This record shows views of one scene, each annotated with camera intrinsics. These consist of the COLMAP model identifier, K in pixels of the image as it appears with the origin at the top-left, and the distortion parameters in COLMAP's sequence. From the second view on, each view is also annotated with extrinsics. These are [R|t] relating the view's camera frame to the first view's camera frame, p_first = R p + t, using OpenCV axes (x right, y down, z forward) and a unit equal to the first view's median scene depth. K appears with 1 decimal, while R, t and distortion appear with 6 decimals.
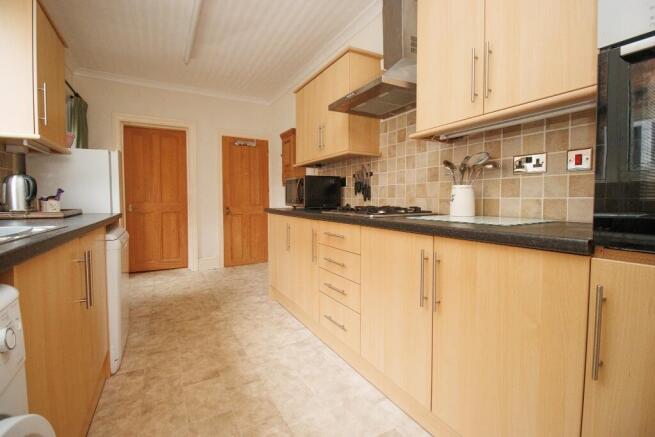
lens RADIAL K [[300.0, 0, 332.5], [0, 300.0, 210.5], [0, 0, 1]] dist [-0.026052, -0.000994]
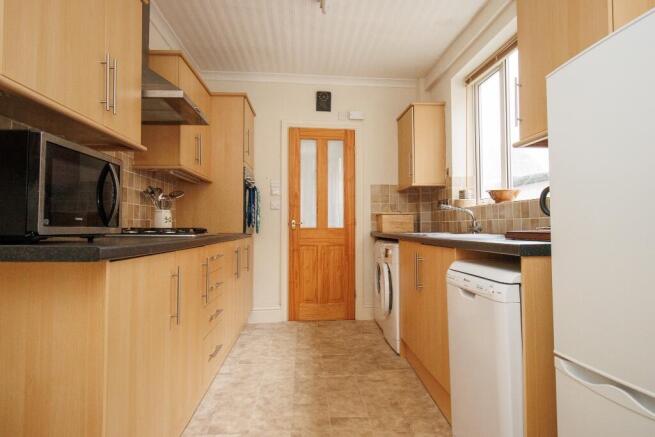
lens RADIAL K [[456.6, 0, 327.5], [0, 456.6, 218.5], [0, 0, 1]] dist [-0.000210, -0.000076]
pose [[-0.894823, 0.009063, 0.446329, -1.045031], [0.021213, 0.999528, 0.022234, -0.069912], [-0.445916, 0.029363, -0.894593, 2.338293]]
